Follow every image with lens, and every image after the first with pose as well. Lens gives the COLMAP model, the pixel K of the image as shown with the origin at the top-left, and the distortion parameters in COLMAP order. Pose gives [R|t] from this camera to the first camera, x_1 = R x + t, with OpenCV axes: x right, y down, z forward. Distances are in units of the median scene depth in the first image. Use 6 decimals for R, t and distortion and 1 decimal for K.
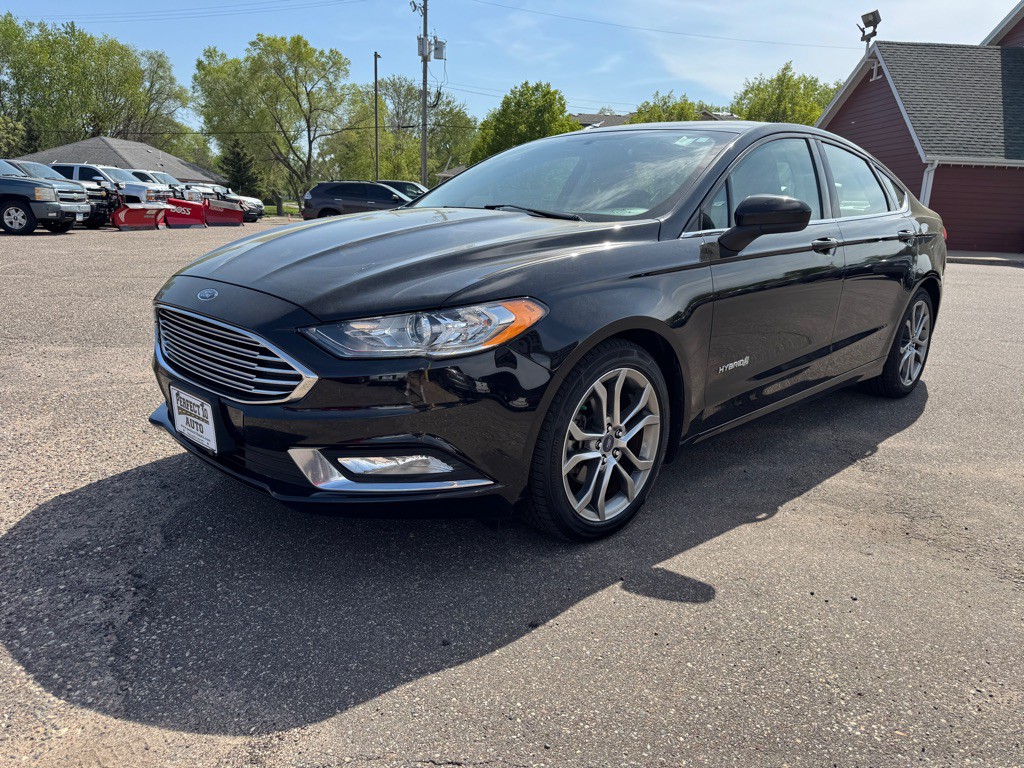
lens RADIAL K [[741.6, 0, 512.0], [0, 741.6, 384.0], [0, 0, 1]] dist [0.020327, -0.002004]
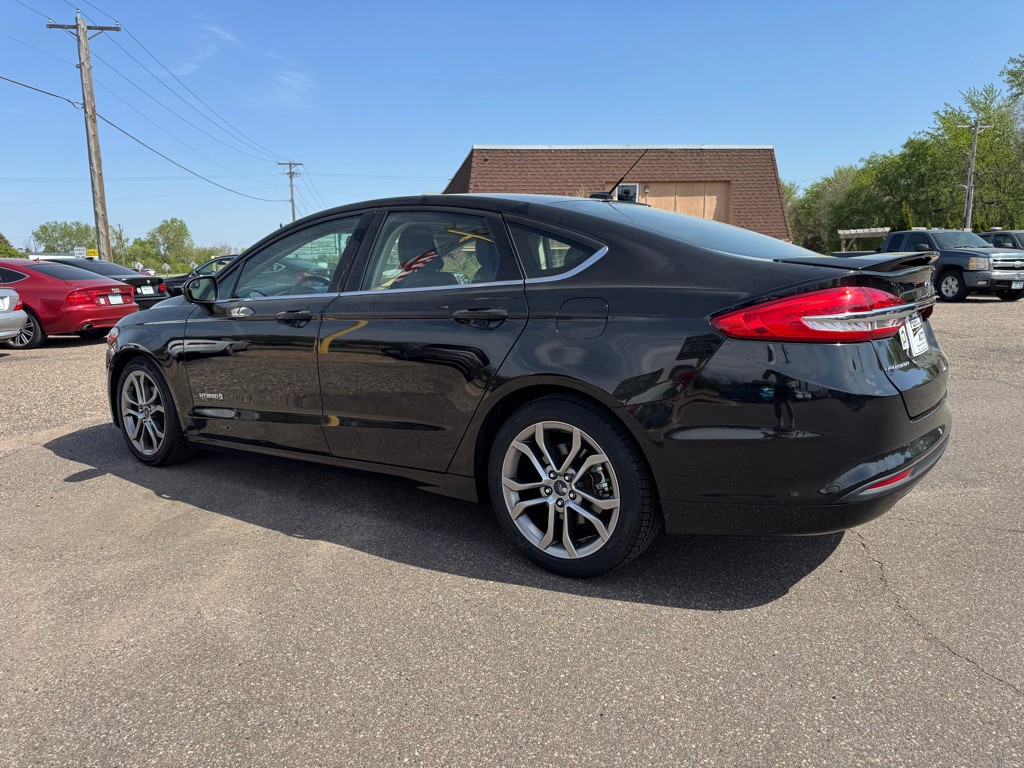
lens RADIAL K [[736.6, 0, 500.0], [0, 736.6, 387.1], [0, 0, 1]] dist [0.032060, -0.037743]
pose [[0.154824, 0.128779, -0.979513, 0.214573], [-0.207831, 0.973527, 0.095142, -0.035310], [0.965834, 0.188843, 0.177490, 0.157248]]
